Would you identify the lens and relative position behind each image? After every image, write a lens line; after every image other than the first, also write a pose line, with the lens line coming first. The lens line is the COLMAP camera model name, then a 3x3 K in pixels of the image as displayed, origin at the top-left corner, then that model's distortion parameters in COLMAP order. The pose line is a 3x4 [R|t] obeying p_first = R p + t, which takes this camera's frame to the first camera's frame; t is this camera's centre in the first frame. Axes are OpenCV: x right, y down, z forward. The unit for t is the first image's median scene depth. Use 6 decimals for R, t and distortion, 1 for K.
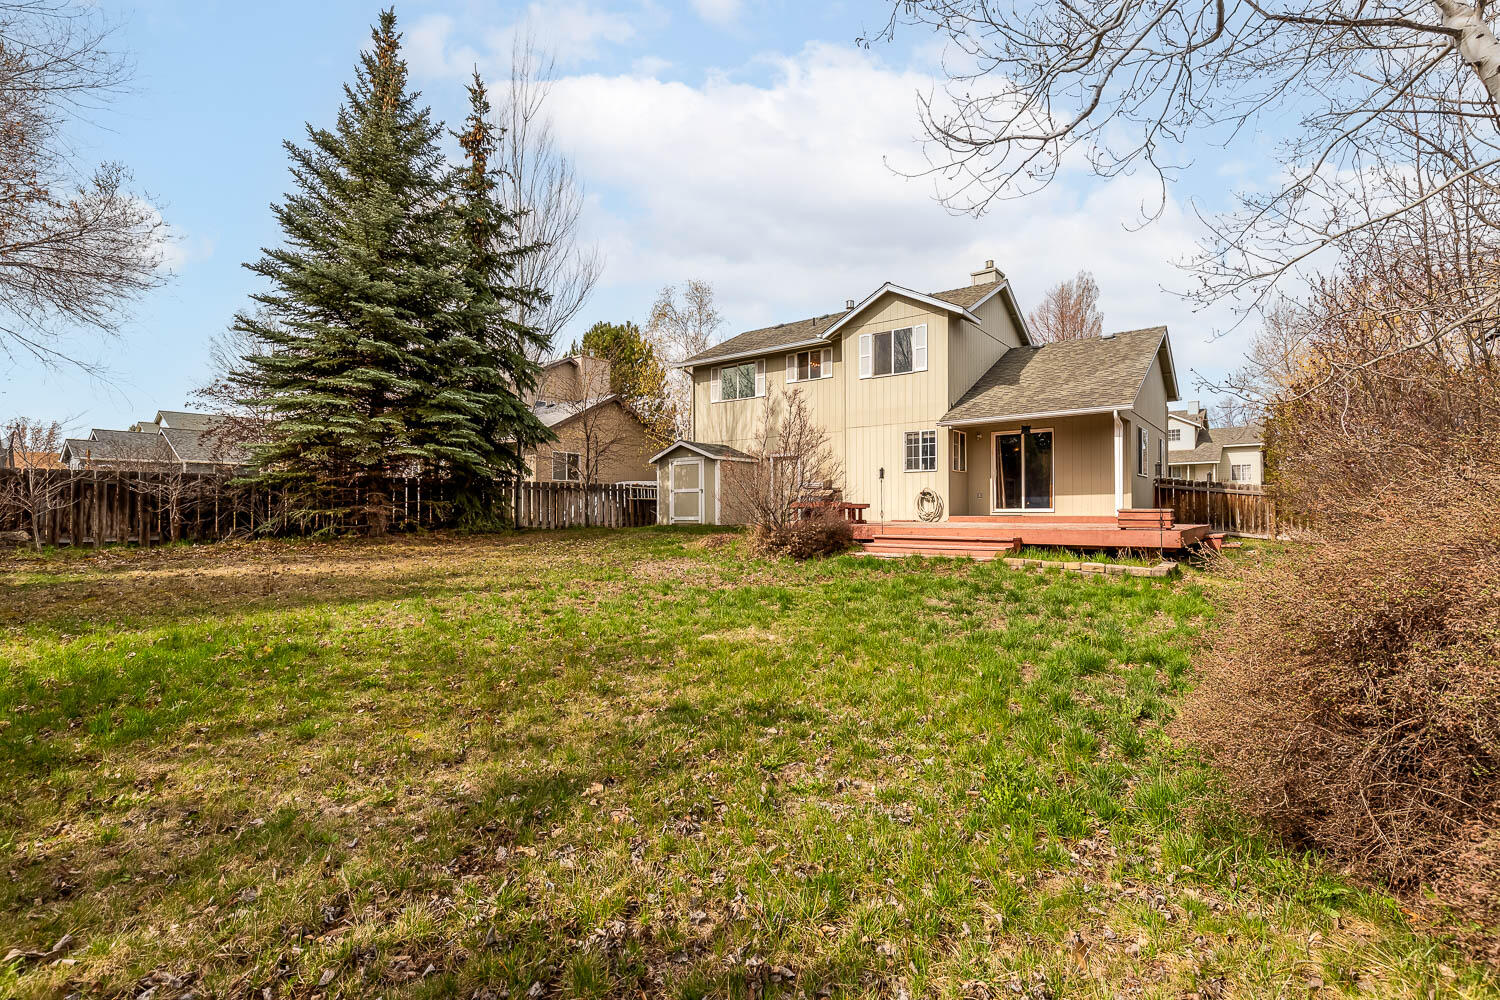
lens RADIAL K [[679.6, 0, 753.2], [0, 679.6, 492.1], [0, 0, 1]] dist [0.010767, -0.002980]
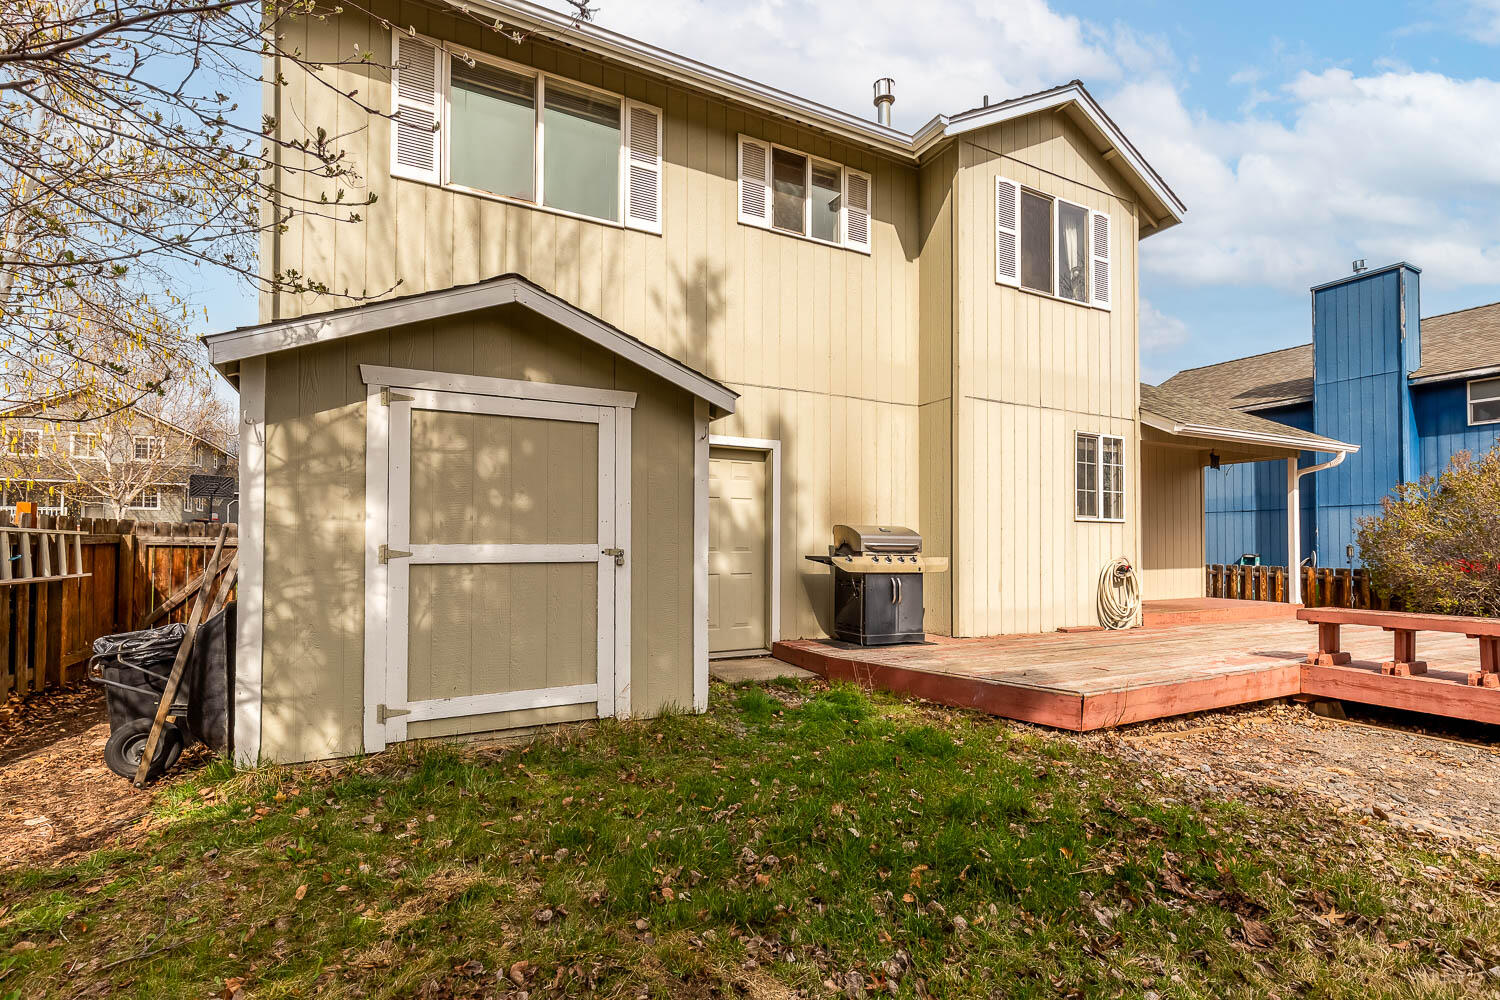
lens RADIAL K [[679.6, 0, 753.0], [0, 679.6, 536.0], [0, 0, 1]] dist [0.010767, -0.002980]
pose [[0.439155, 0.023751, 0.898097, -0.267646], [-0.024243, 0.999600, -0.014581, -0.007459], [-0.898084, -0.015369, 0.439555, 0.958079]]
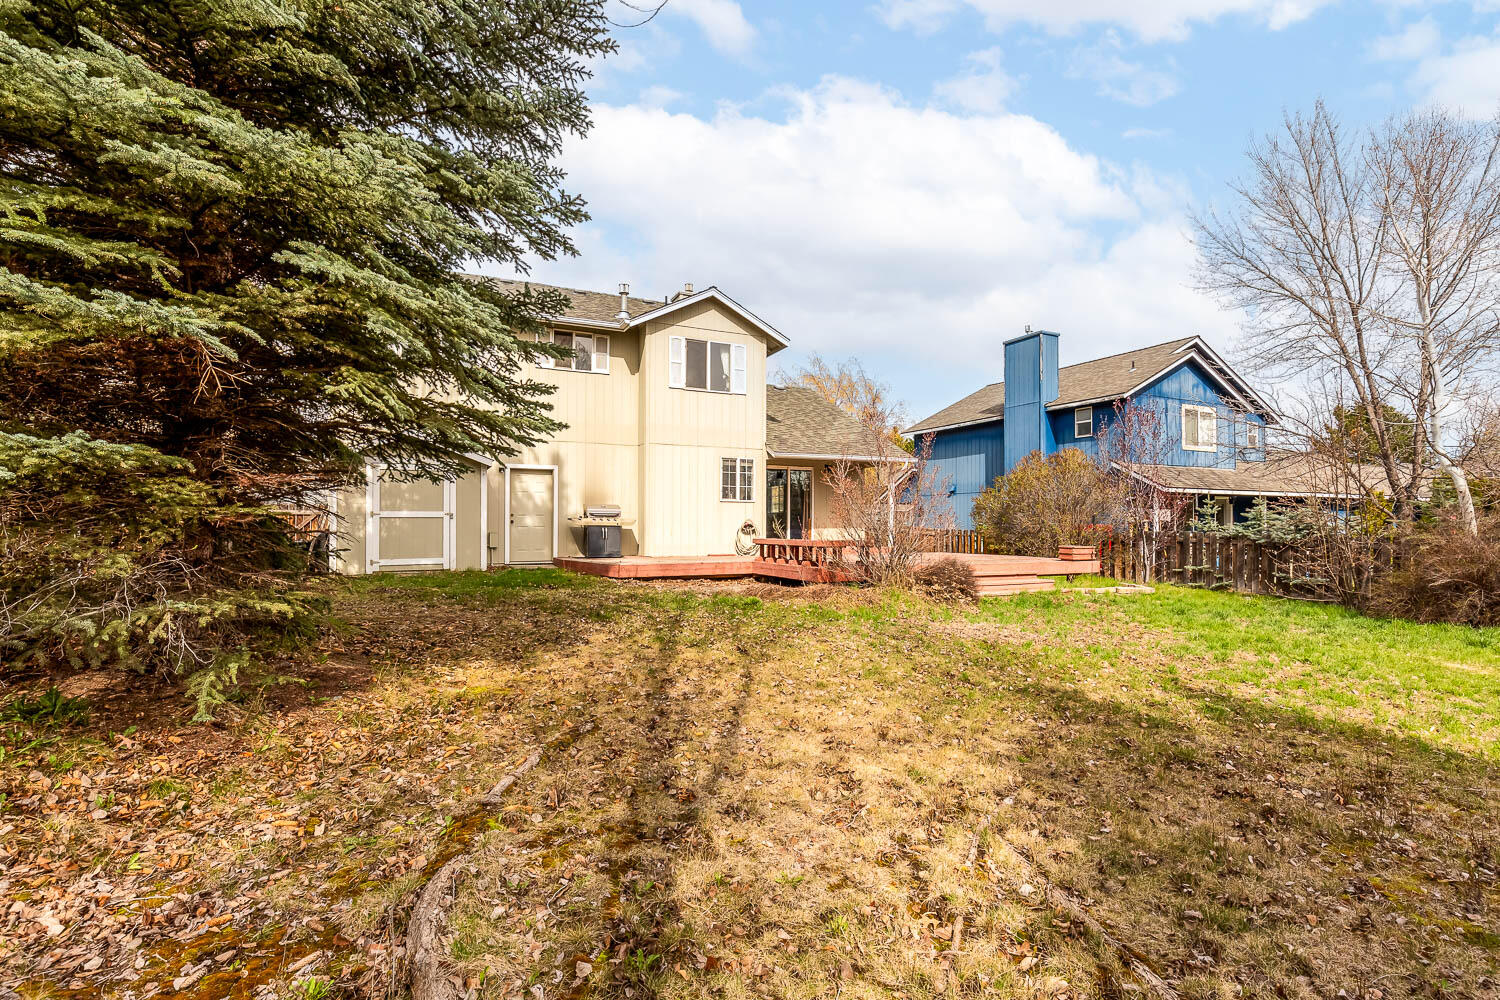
lens RADIAL K [[679.6, 0, 749.6], [0, 679.6, 517.7], [0, 0, 1]] dist [0.010767, -0.002980]
pose [[0.471524, 0.012807, 0.881760, -0.539132], [-0.025686, 0.999670, -0.000784, -0.007842], [-0.881479, -0.022279, 0.471698, 0.518221]]
